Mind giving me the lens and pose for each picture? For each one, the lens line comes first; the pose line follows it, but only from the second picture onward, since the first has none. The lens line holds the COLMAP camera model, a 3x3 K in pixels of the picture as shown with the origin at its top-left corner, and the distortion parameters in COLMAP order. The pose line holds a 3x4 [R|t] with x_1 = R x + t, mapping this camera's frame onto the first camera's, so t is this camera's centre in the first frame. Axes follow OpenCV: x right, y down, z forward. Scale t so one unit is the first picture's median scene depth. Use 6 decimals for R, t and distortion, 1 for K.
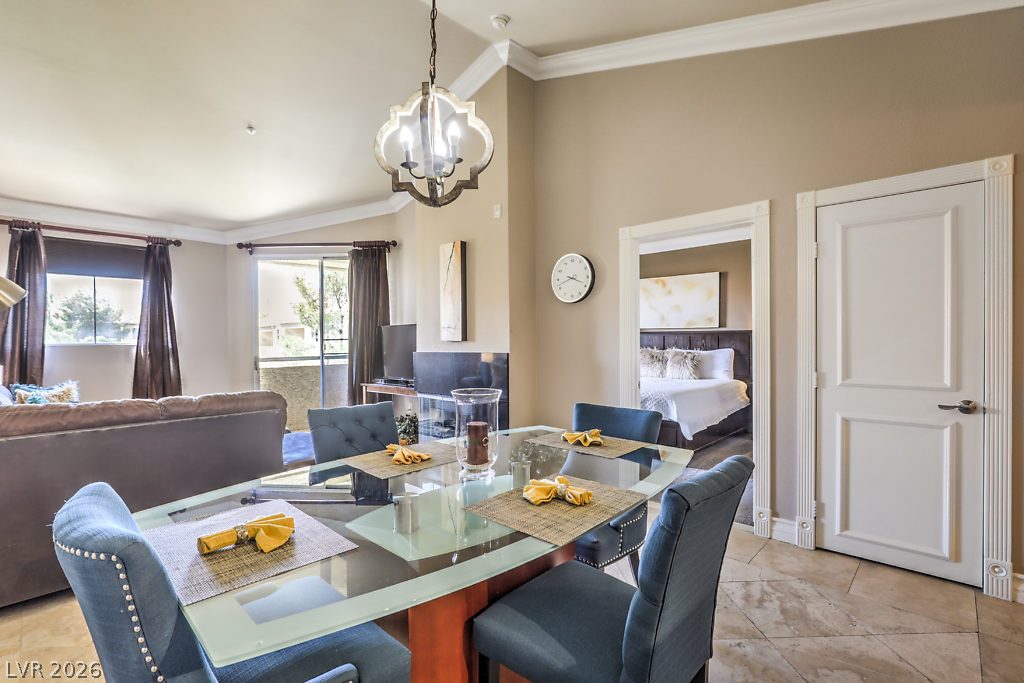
lens RADIAL K [[470.9, 0, 506.0], [0, 470.9, 342.0], [0, 0, 1]] dist [-0.026950, 0.006626]
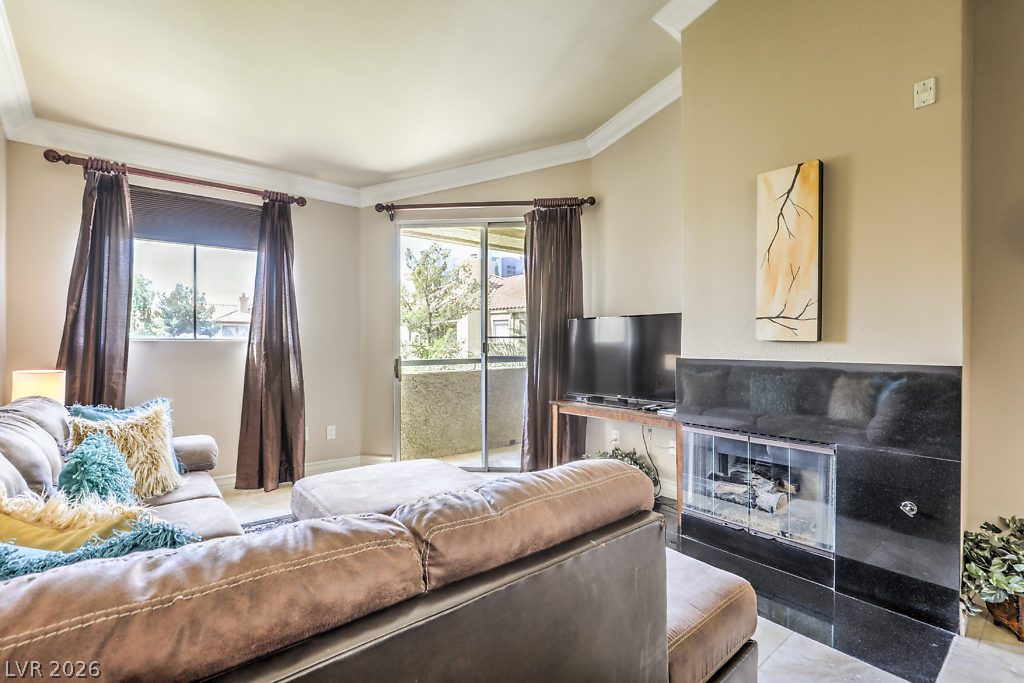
lens RADIAL K [[470.9, 0, 517.6], [0, 470.9, 341.0], [0, 0, 1]] dist [-0.026950, 0.006626]
pose [[0.993773, 0.011067, -0.110870, -0.297775], [-0.011400, 0.999932, -0.002370, 0.002276], [0.110836, 0.003619, 0.993832, 0.324376]]
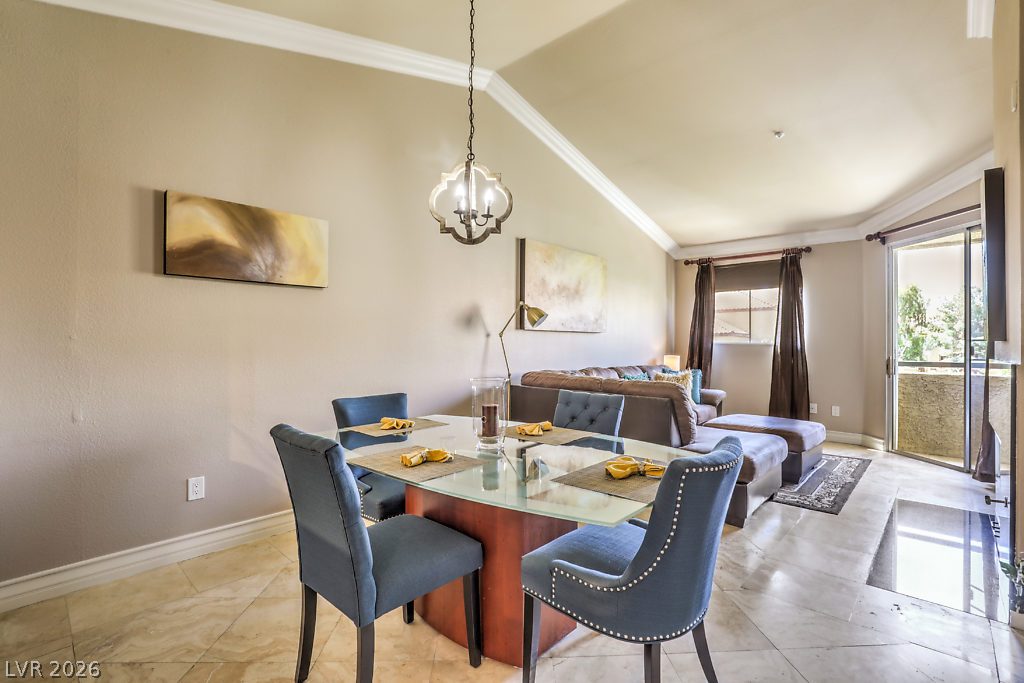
lens RADIAL K [[470.9, 0, 515.4], [0, 470.9, 339.9], [0, 0, 1]] dist [-0.026950, 0.006626]
pose [[0.022985, 0.001158, -0.999735, 0.361209], [-0.008454, 0.999964, 0.000963, -0.000552], [0.999700, 0.008429, 0.022994, 0.313985]]
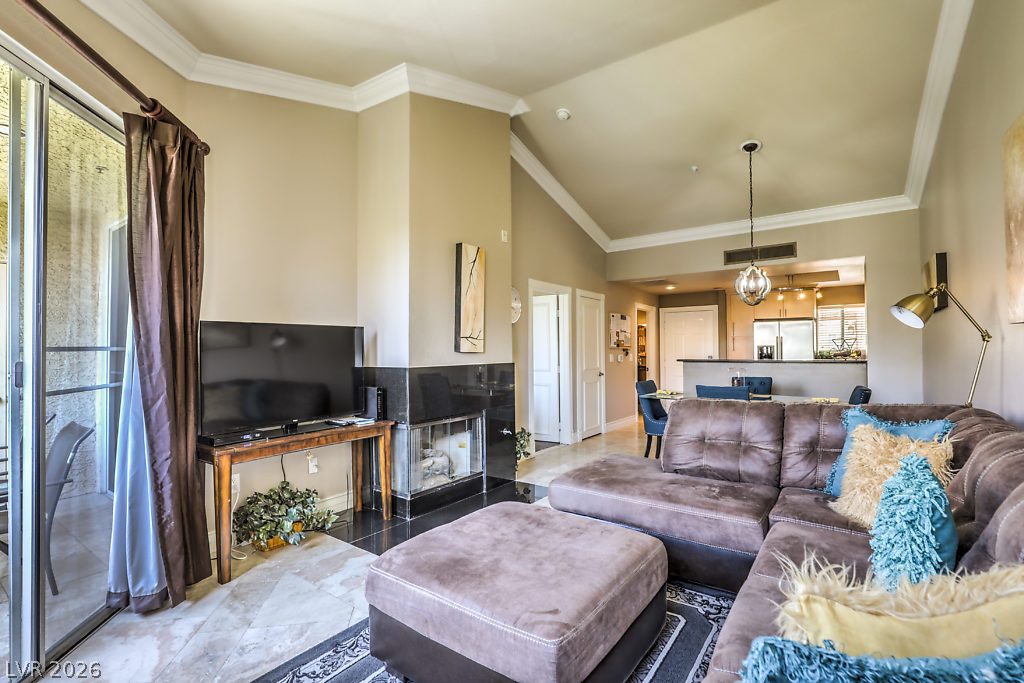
lens RADIAL K [[470.9, 0, 515.9], [0, 470.9, 345.1], [0, 0, 1]] dist [-0.026950, 0.006626]
pose [[-0.146582, 0.023920, 0.988909, -0.825548], [0.014385, 0.999653, -0.022048, 0.004531], [-0.989094, 0.010993, -0.146875, 0.835355]]
